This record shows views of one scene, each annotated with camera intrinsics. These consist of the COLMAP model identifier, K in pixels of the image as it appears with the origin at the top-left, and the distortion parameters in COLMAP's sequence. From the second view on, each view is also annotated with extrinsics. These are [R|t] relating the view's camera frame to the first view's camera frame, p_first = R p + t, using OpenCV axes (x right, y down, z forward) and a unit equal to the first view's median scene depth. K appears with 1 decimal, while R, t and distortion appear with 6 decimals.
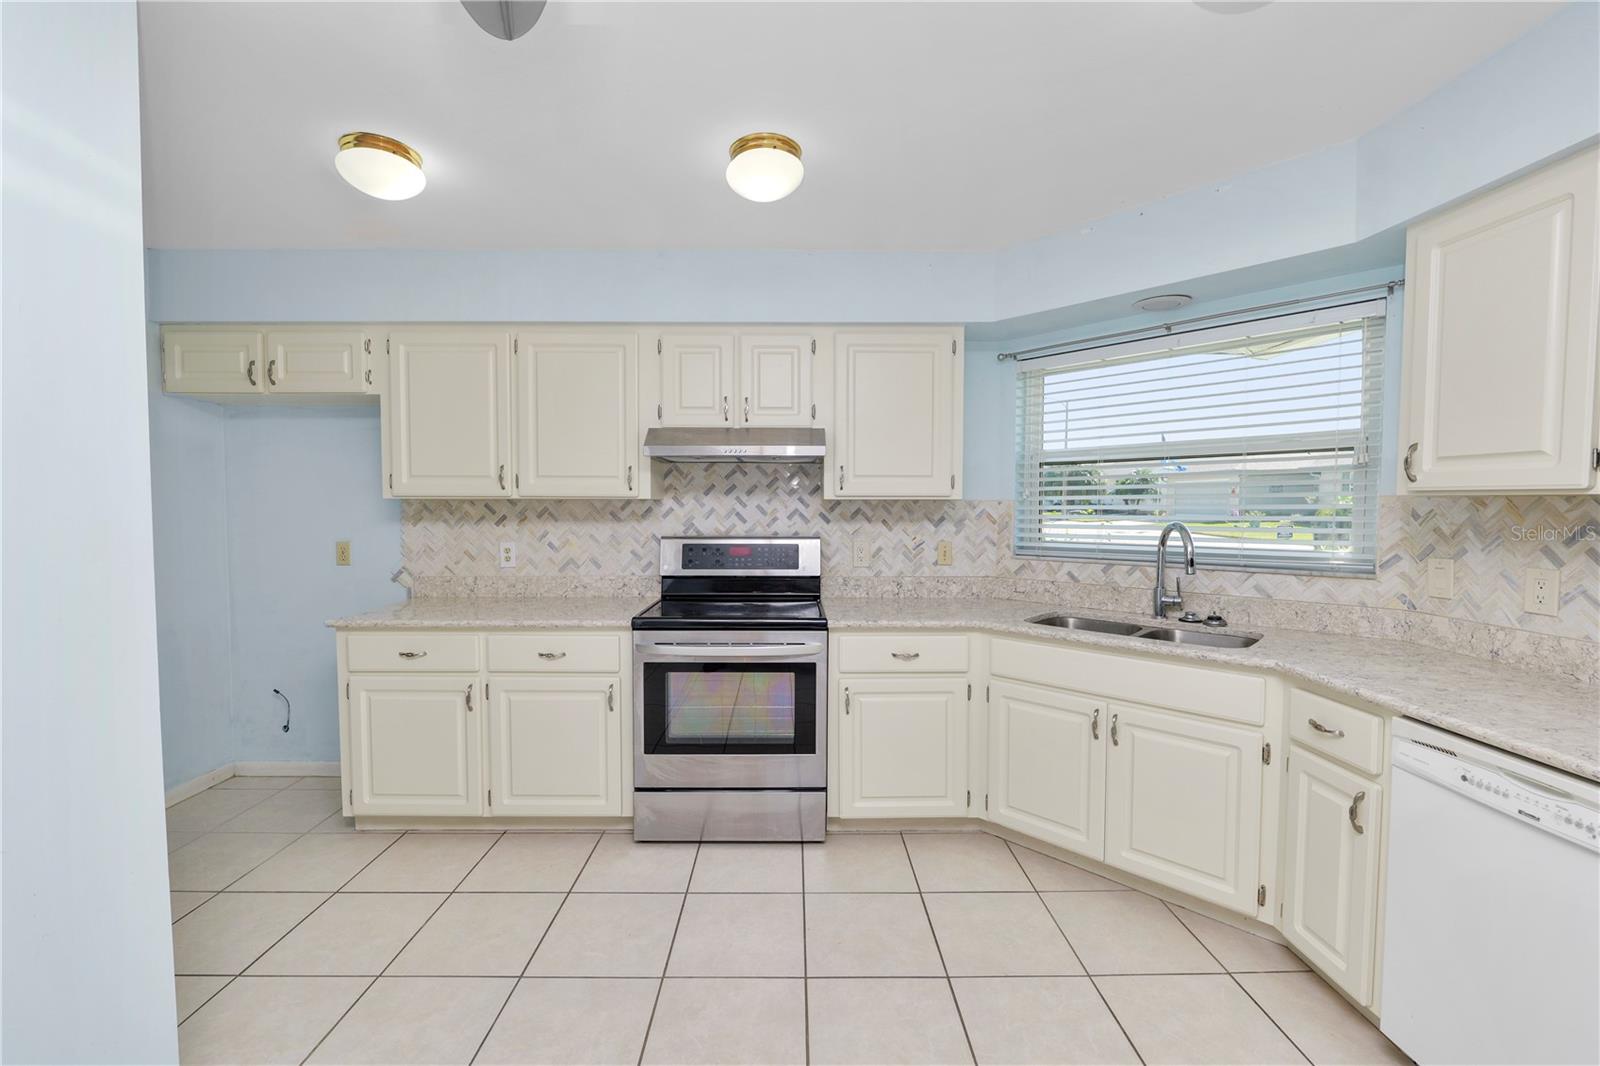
lens RADIAL K [[651.9, 0, 796.7], [0, 651.9, 533.0], [0, 0, 1]] dist [-0.013842, 0.001572]
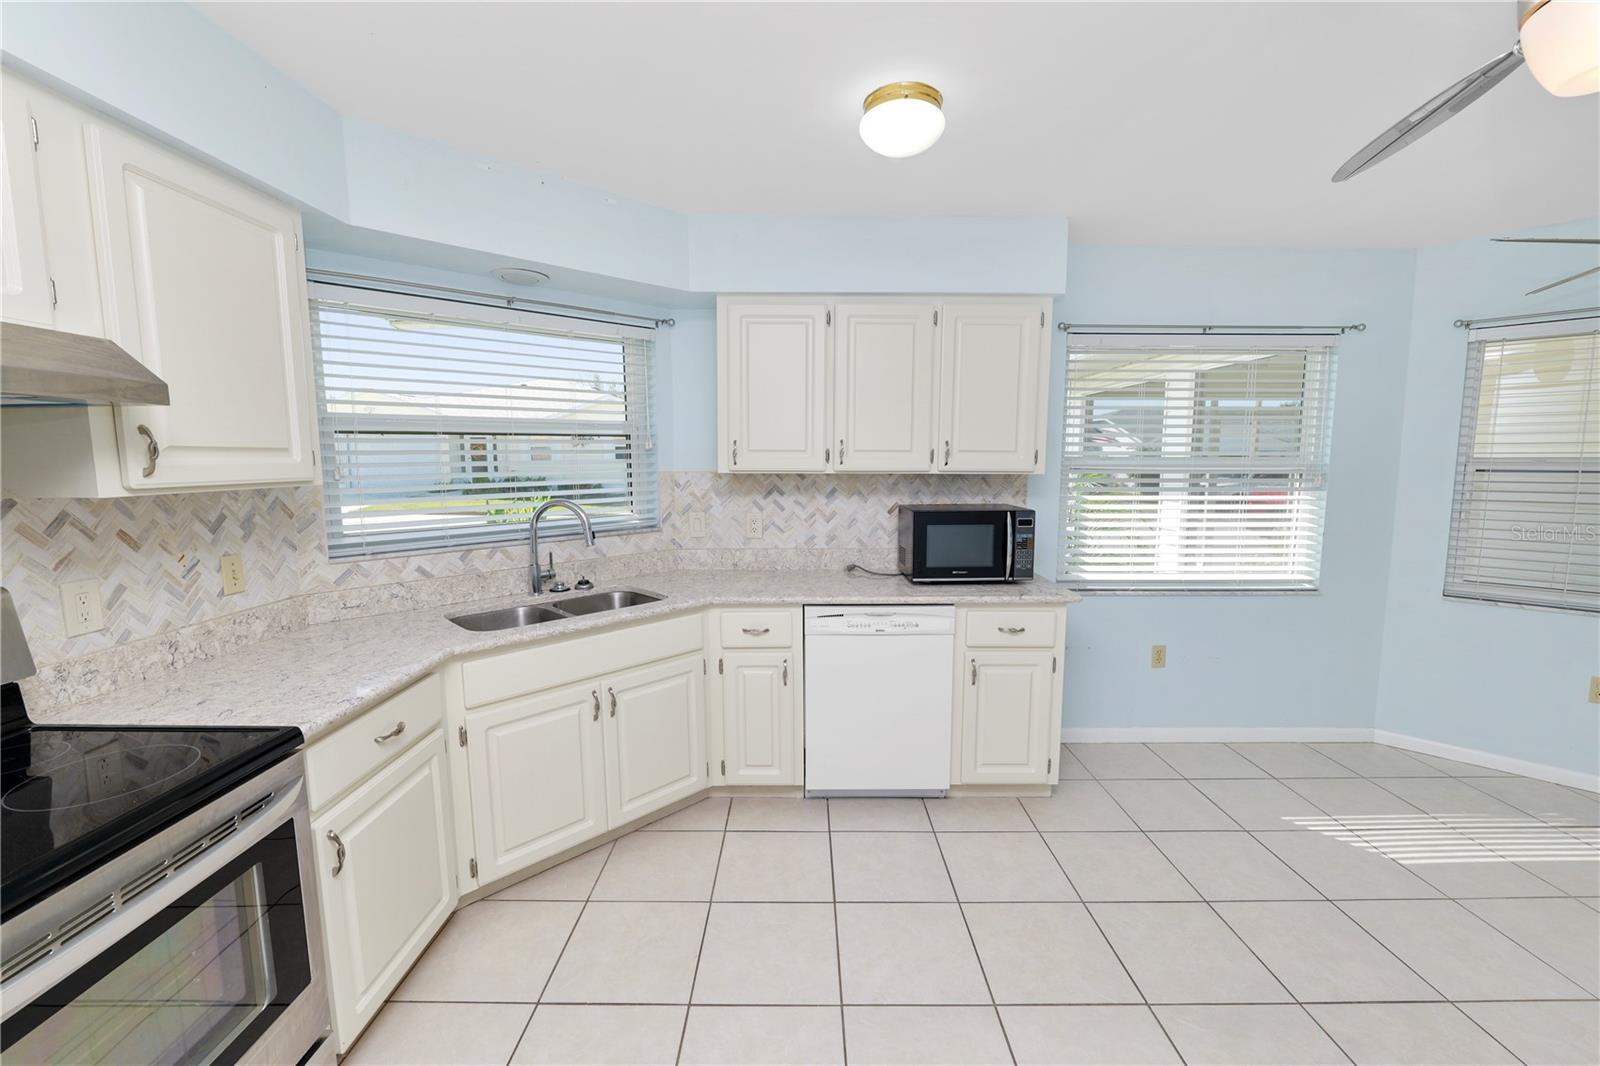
lens RADIAL K [[651.9, 0, 799.7], [0, 651.9, 532.2], [0, 0, 1]] dist [-0.013842, 0.001572]
pose [[0.012961, -0.114017, 0.993394, -0.437586], [0.048998, 0.992357, 0.113259, -0.061003], [-0.998715, 0.047207, 0.018448, 0.567993]]
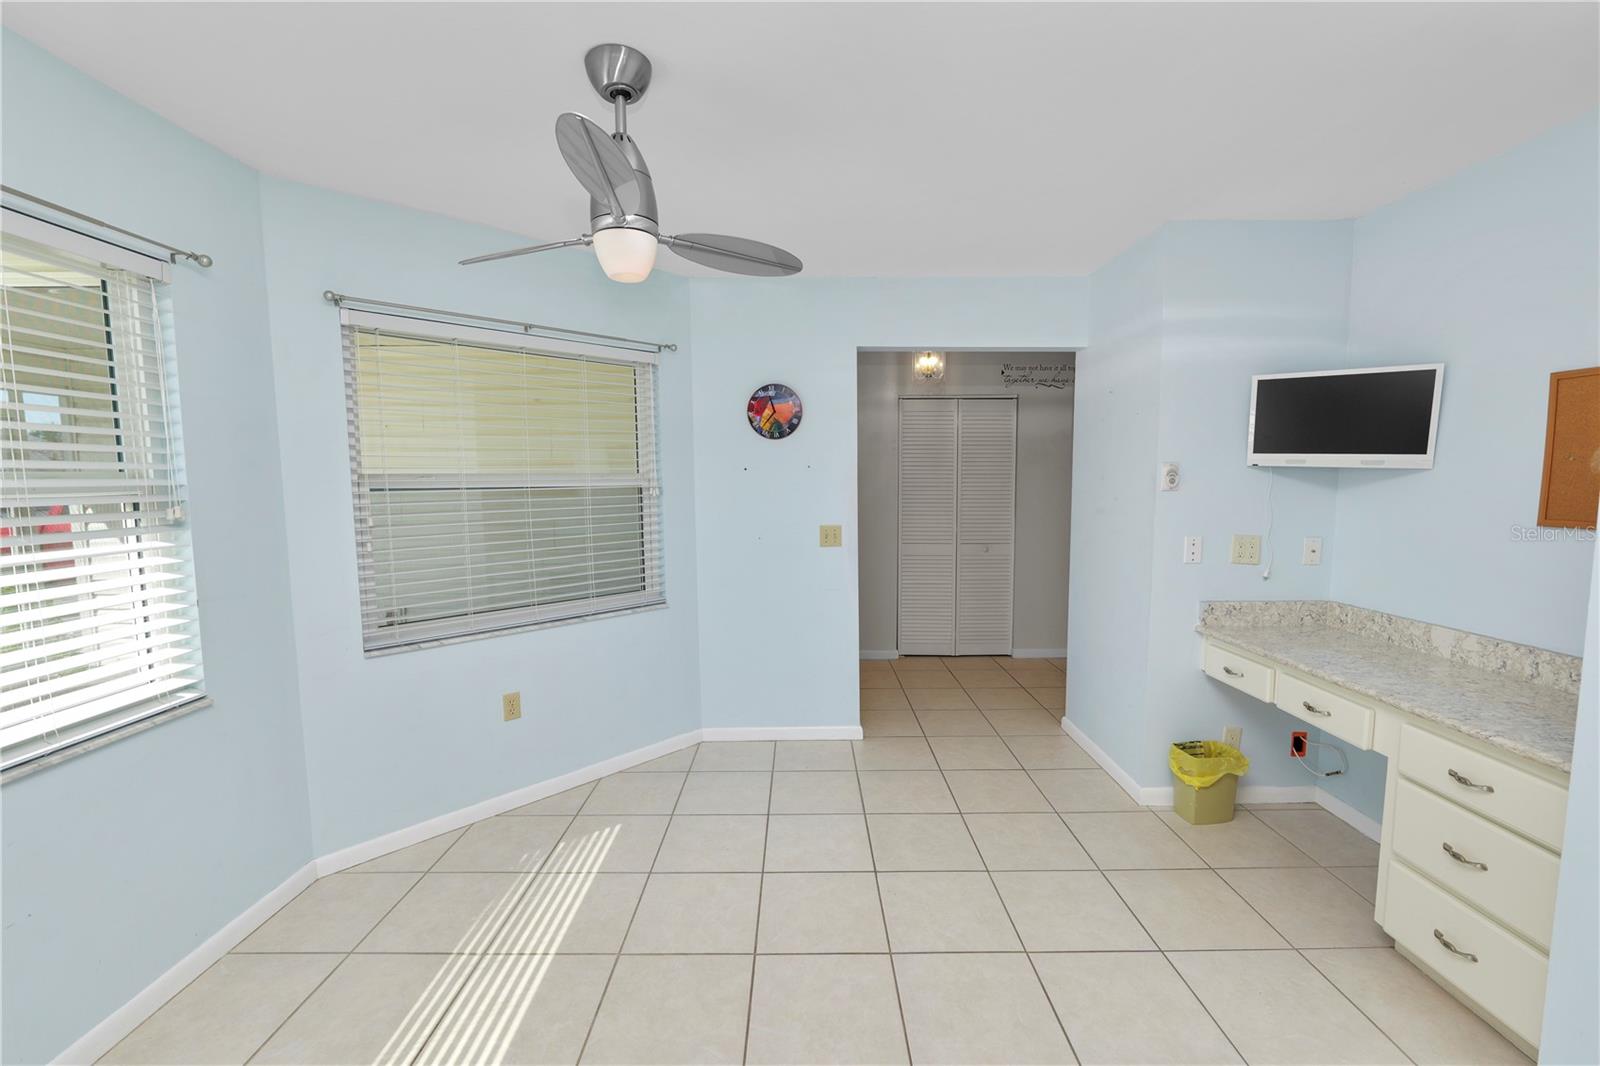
lens RADIAL K [[651.9, 0, 800.9], [0, 651.9, 536.4], [0, 0, 1]] dist [-0.013842, 0.001572]
pose [[-0.999948, 0.003290, 0.009637, 0.115572], [0.004568, 0.990737, 0.135720, -0.038338], [-0.009101, 0.135757, -0.990700, 0.294897]]
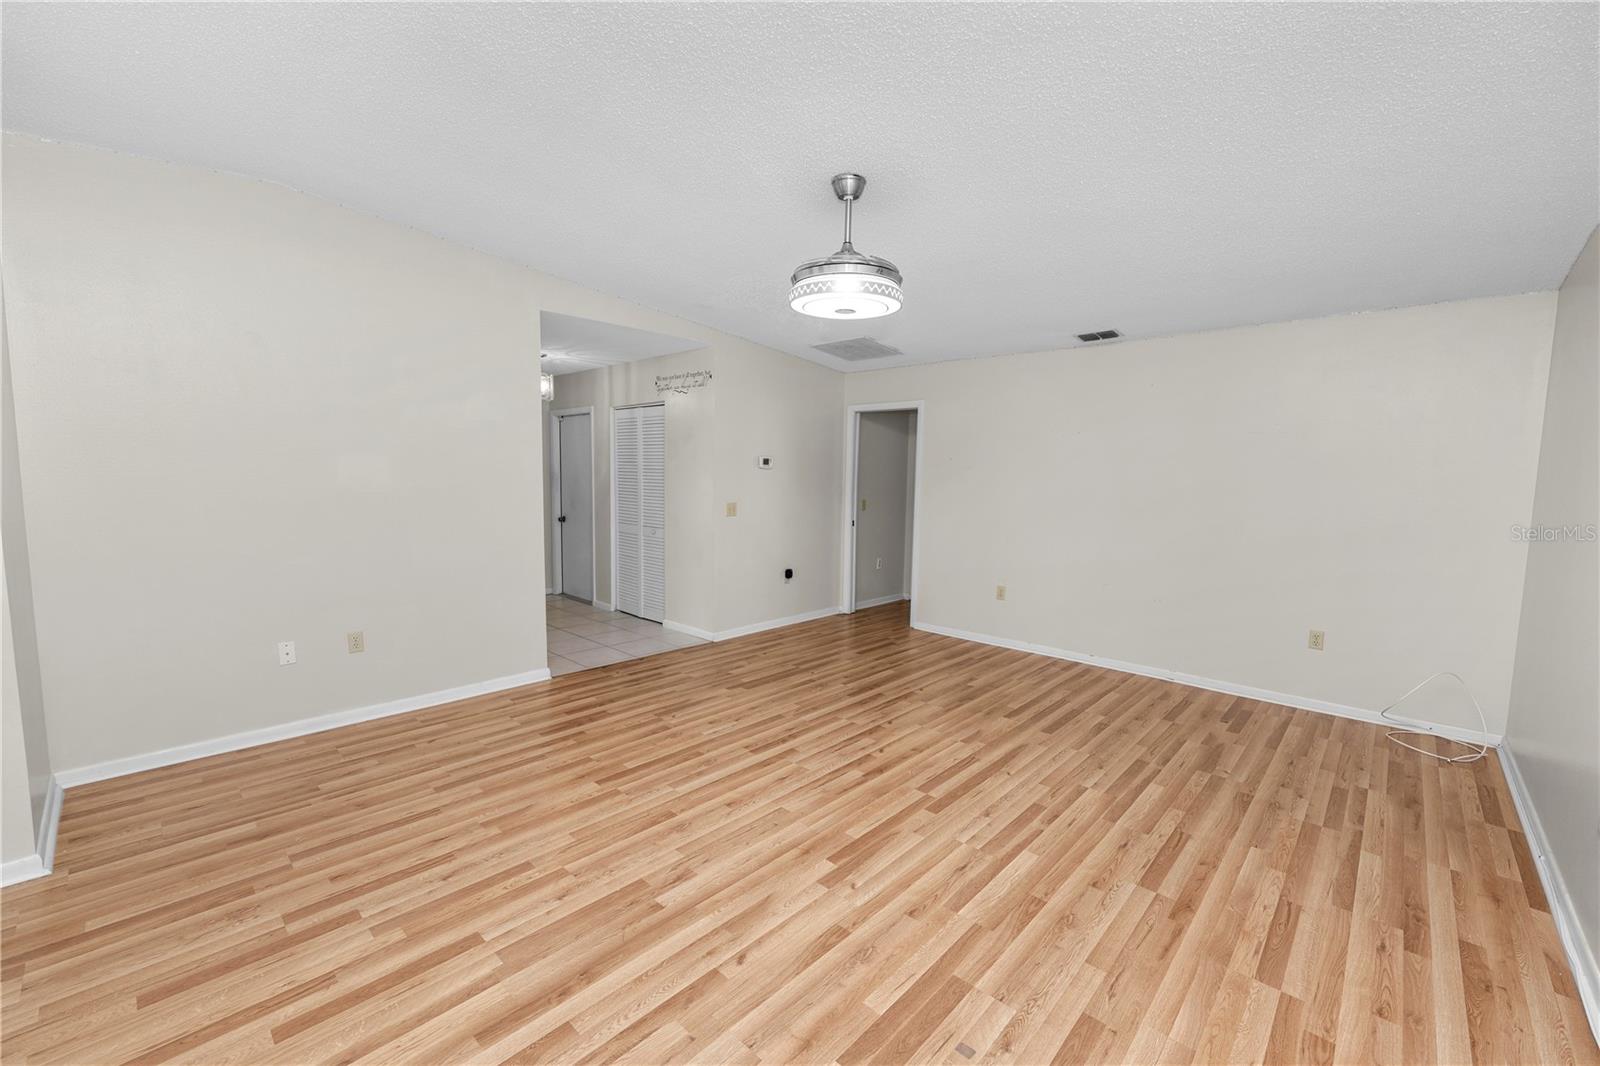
lens RADIAL K [[651.9, 0, 799.4], [0, 651.9, 533.2], [0, 0, 1]] dist [-0.013842, 0.001572]
pose [[-0.722050, -0.078888, 0.687329, -2.399729], [0.013412, 0.991695, 0.127911, -0.018938], [-0.691711, 0.101577, -0.714995, -0.332744]]
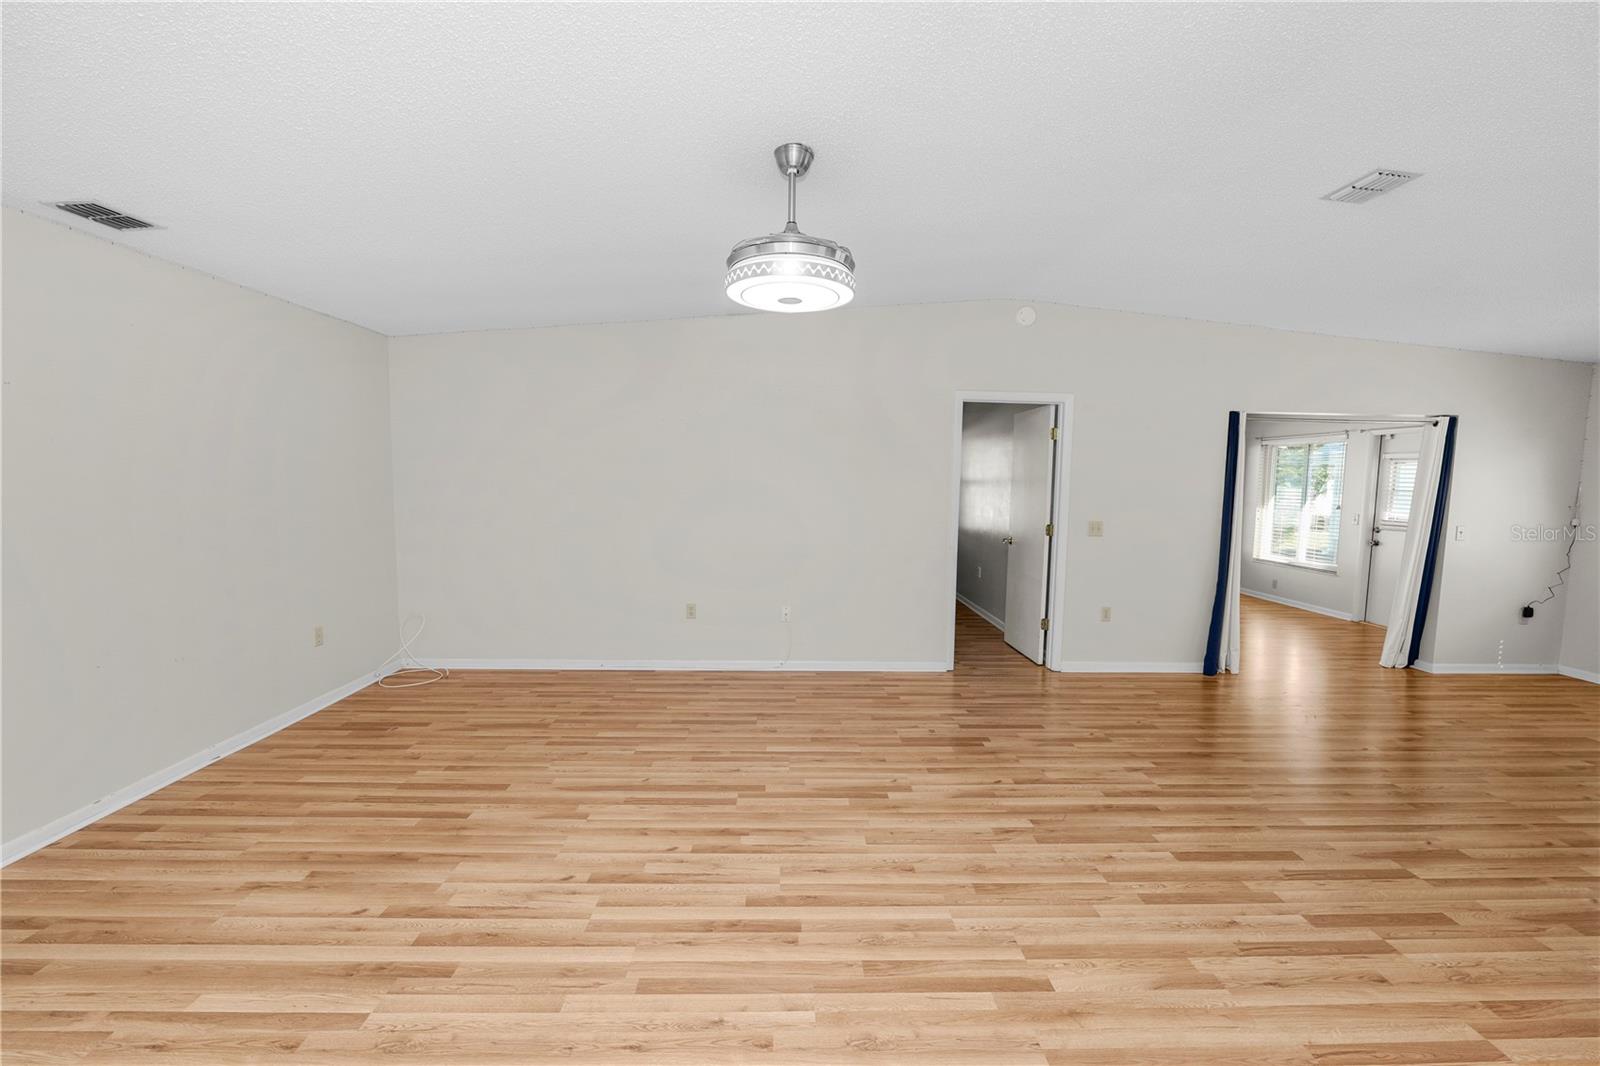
lens RADIAL K [[651.9, 0, 804.5], [0, 651.9, 536.4], [0, 0, 1]] dist [-0.013842, 0.001572]
pose [[0.021085, 0.086390, -0.996038, -0.725197], [-0.062475, 0.994427, 0.084928, 0.013687], [0.997824, 0.060437, 0.026365, -1.181408]]
